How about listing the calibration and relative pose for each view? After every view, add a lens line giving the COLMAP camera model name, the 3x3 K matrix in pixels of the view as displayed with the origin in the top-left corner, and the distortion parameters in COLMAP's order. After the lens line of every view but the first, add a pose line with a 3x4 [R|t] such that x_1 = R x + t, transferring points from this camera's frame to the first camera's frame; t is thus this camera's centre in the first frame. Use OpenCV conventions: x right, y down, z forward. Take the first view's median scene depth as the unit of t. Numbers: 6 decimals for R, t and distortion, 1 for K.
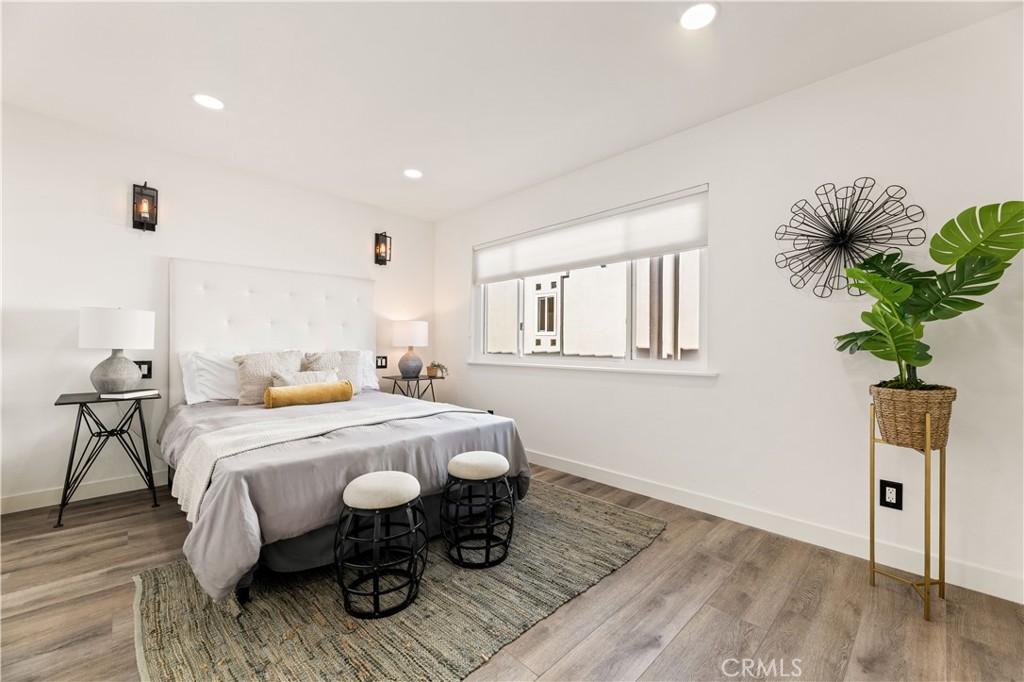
lens RADIAL K [[419.5, 0, 512.0], [0, 419.5, 341.0], [0, 0, 1]] dist [0.000346, 0.000117]
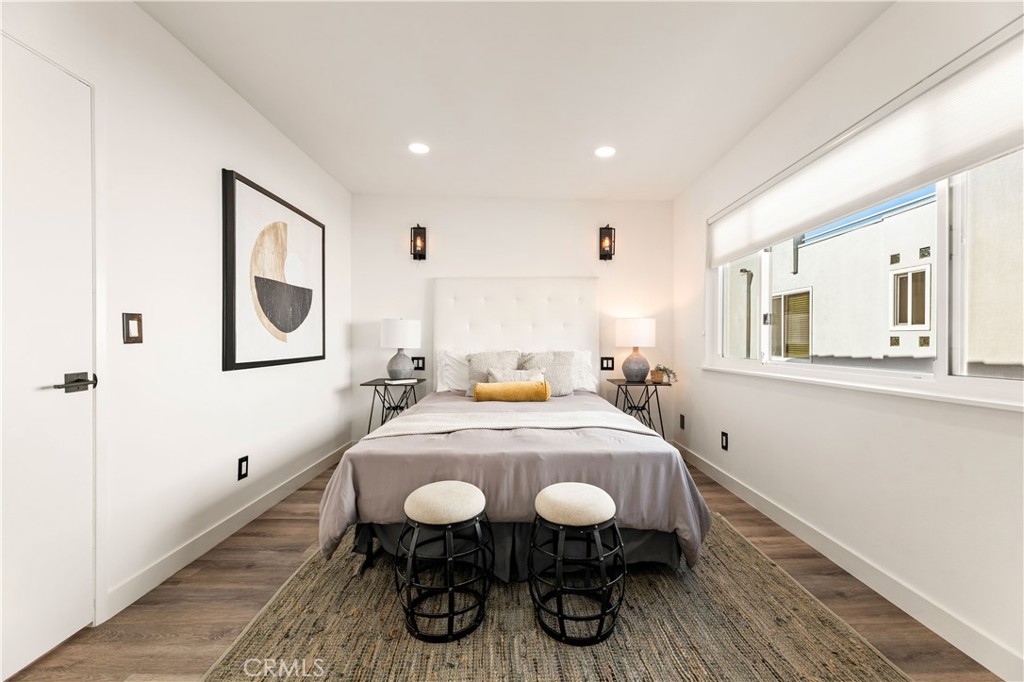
lens RADIAL K [[412.0, 0, 512.0], [0, 412.0, 341.0], [0, 0, 1]] dist [-0.000021, 0.000297]
pose [[0.708087, -0.006084, -0.706099, 0.238577], [0.006452, 0.999977, -0.002146, 0.000611], [0.706095, -0.003036, 0.708110, 0.248255]]
